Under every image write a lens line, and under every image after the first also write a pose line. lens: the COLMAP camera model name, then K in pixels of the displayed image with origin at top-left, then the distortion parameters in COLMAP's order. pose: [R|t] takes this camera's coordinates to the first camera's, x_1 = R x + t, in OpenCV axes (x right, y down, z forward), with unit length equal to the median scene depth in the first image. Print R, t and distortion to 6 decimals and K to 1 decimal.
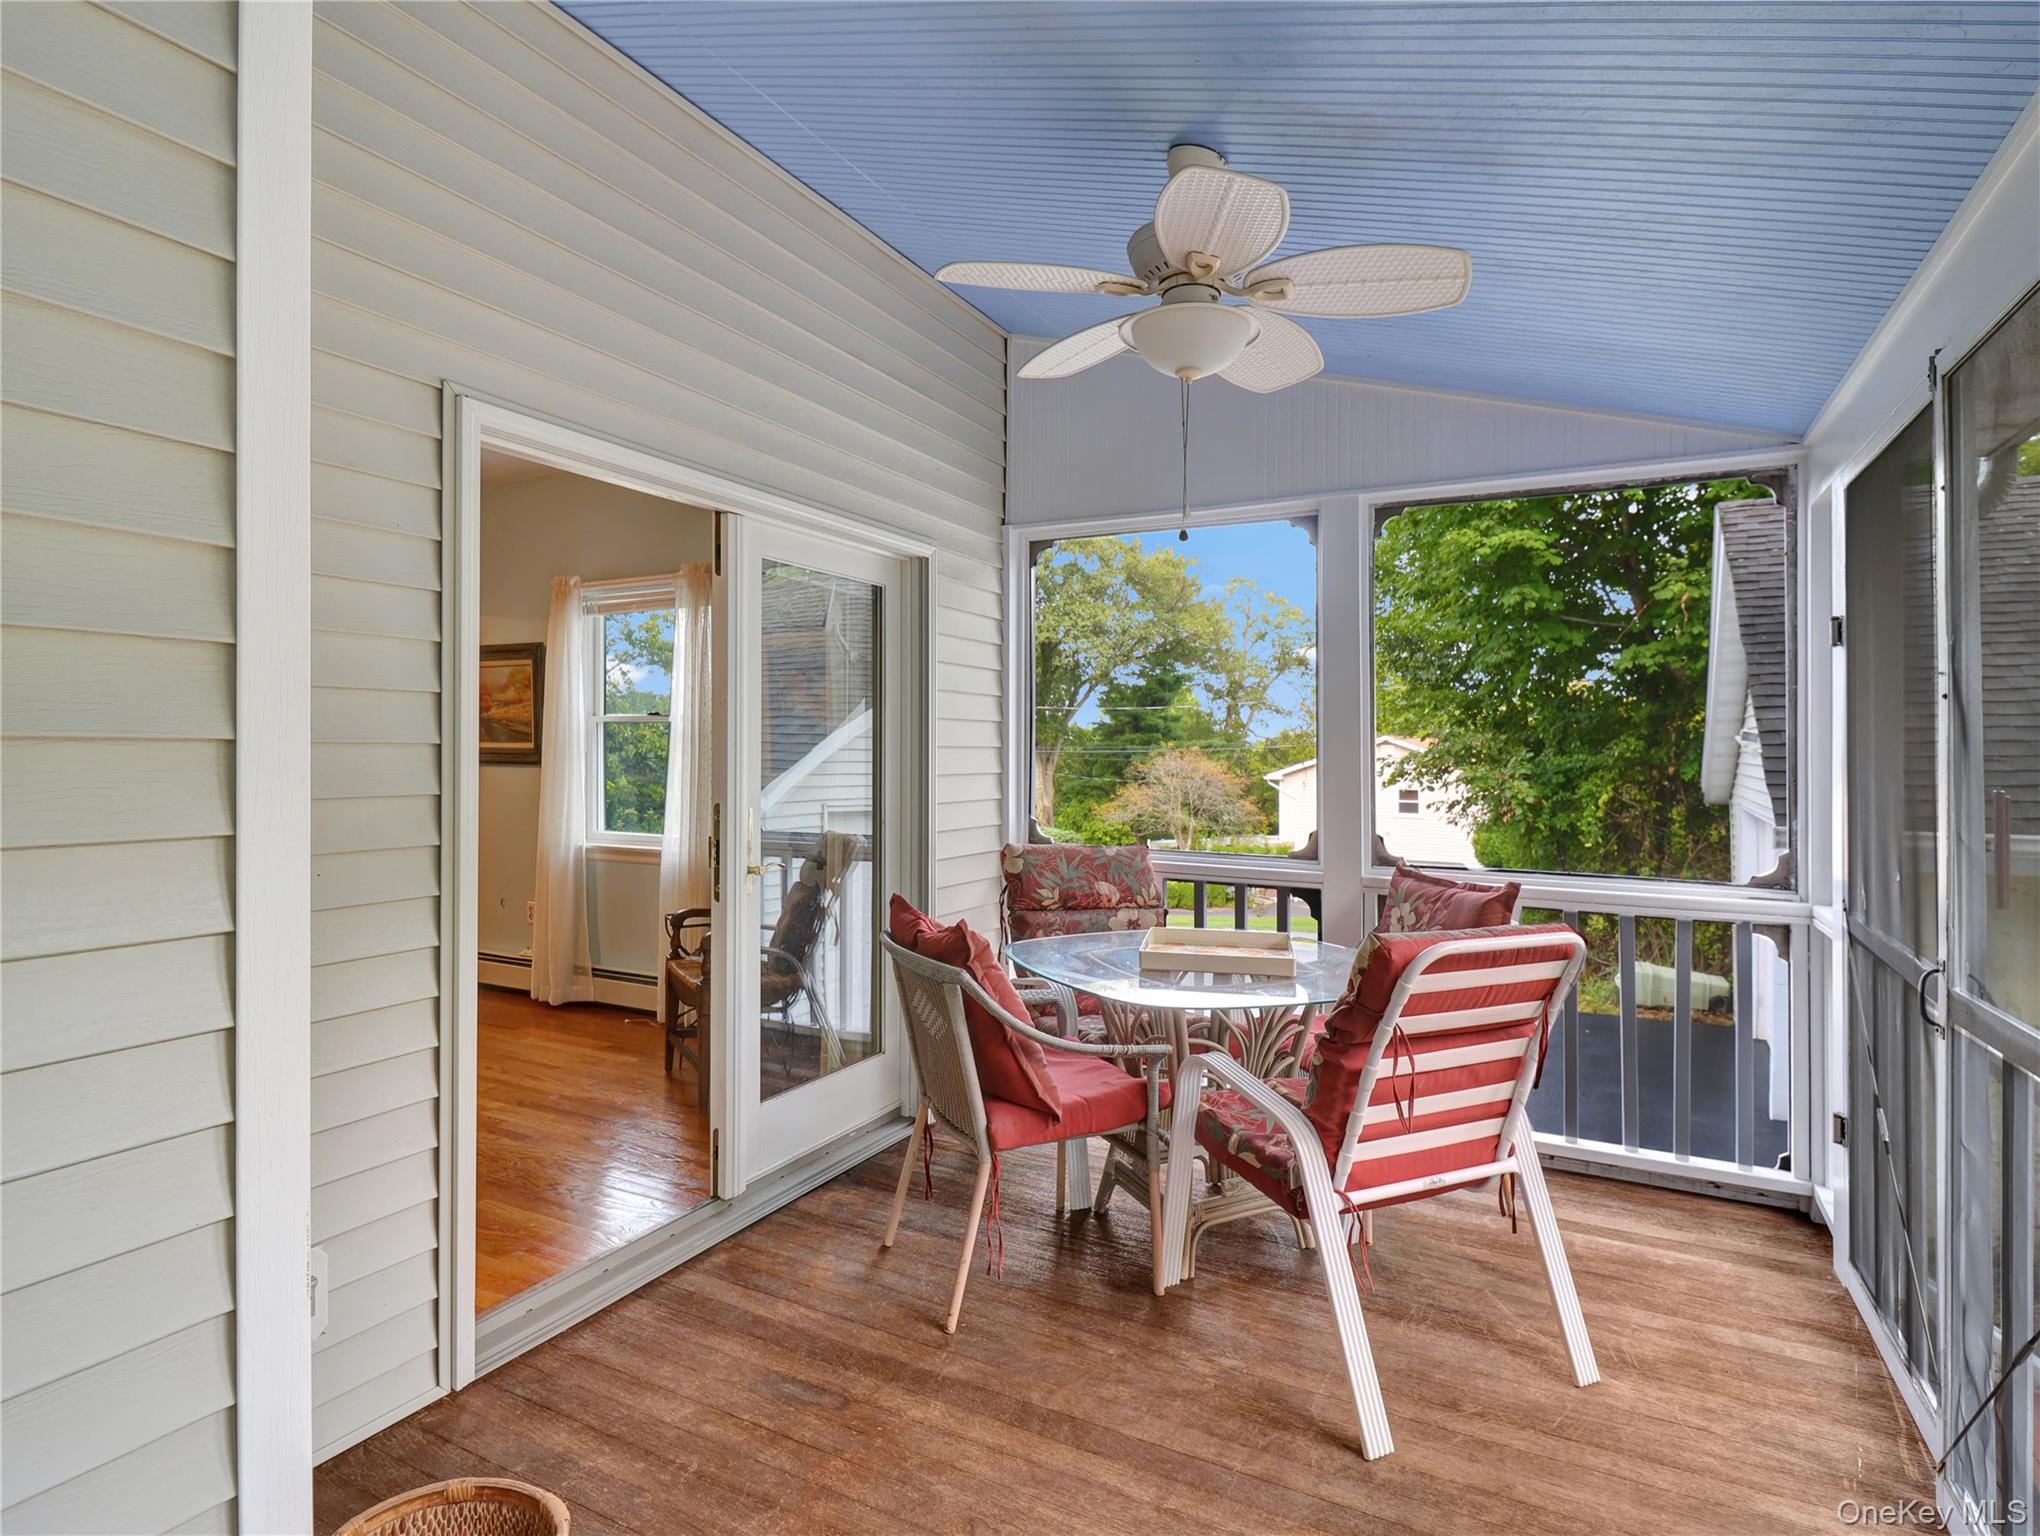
lens RADIAL K [[1098.5, 0, 1017.2], [0, 1098.5, 757.9], [0, 0, 1]] dist [0.013476, -0.000229]
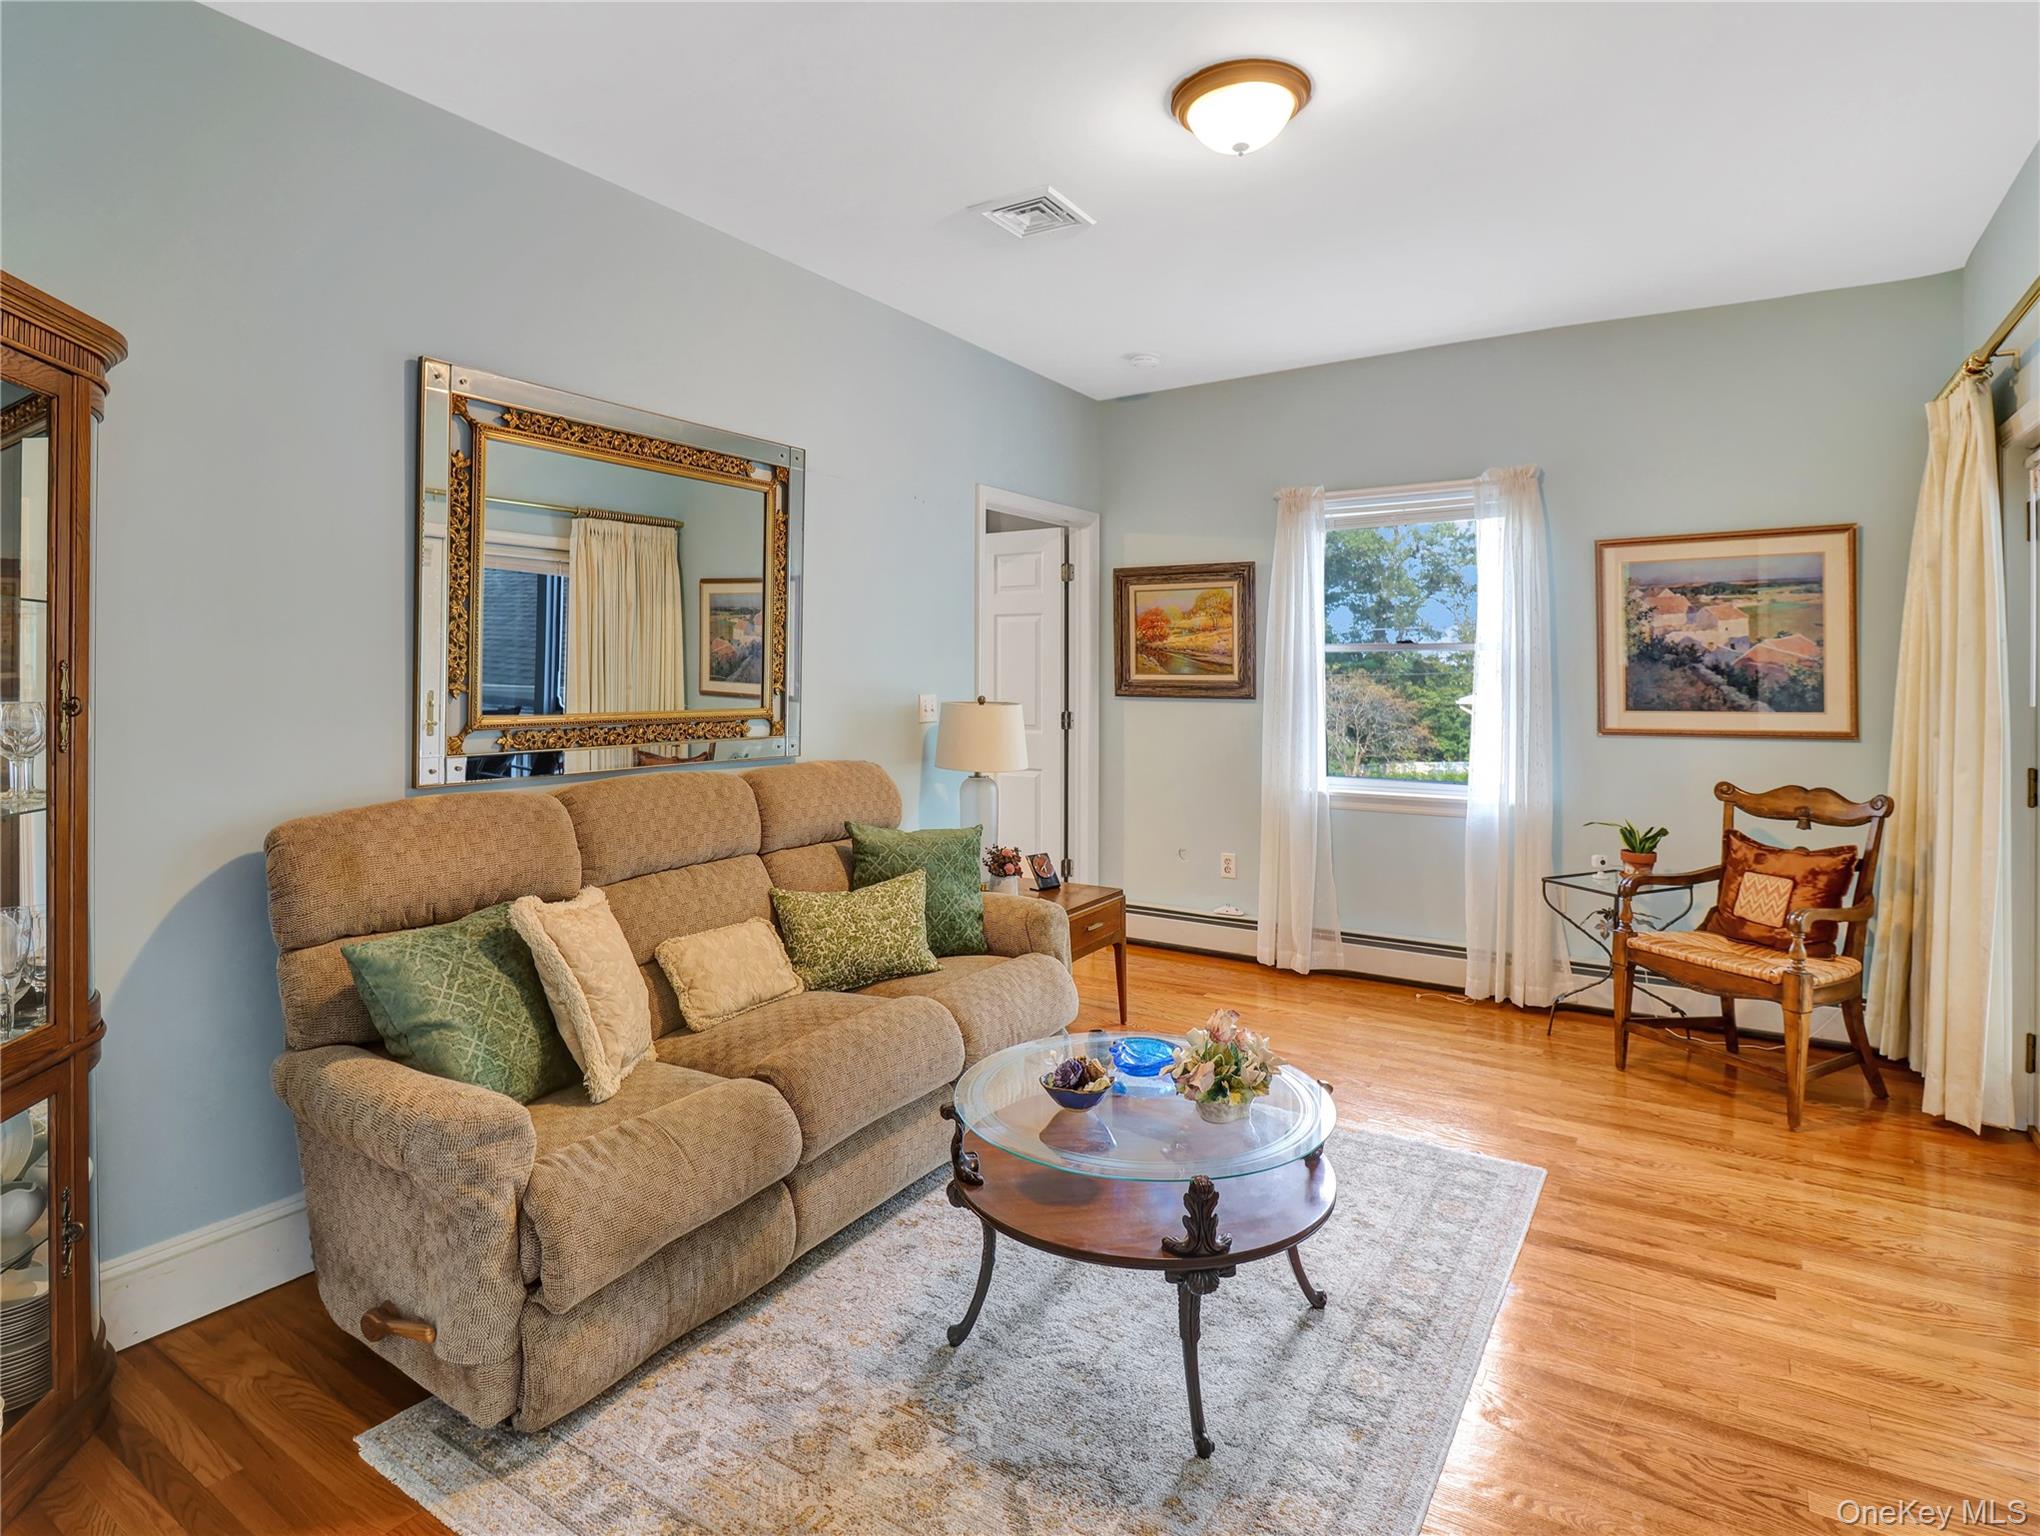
lens RADIAL K [[1098.5, 0, 990.3], [0, 1098.5, 680.9], [0, 0, 1]] dist [0.013476, -0.000229]
pose [[0.995694, -0.004350, -0.092594, -0.557126], [0.004410, 0.999990, 0.000446, -0.010242], [0.092591, -0.000853, 0.995704, 0.098217]]
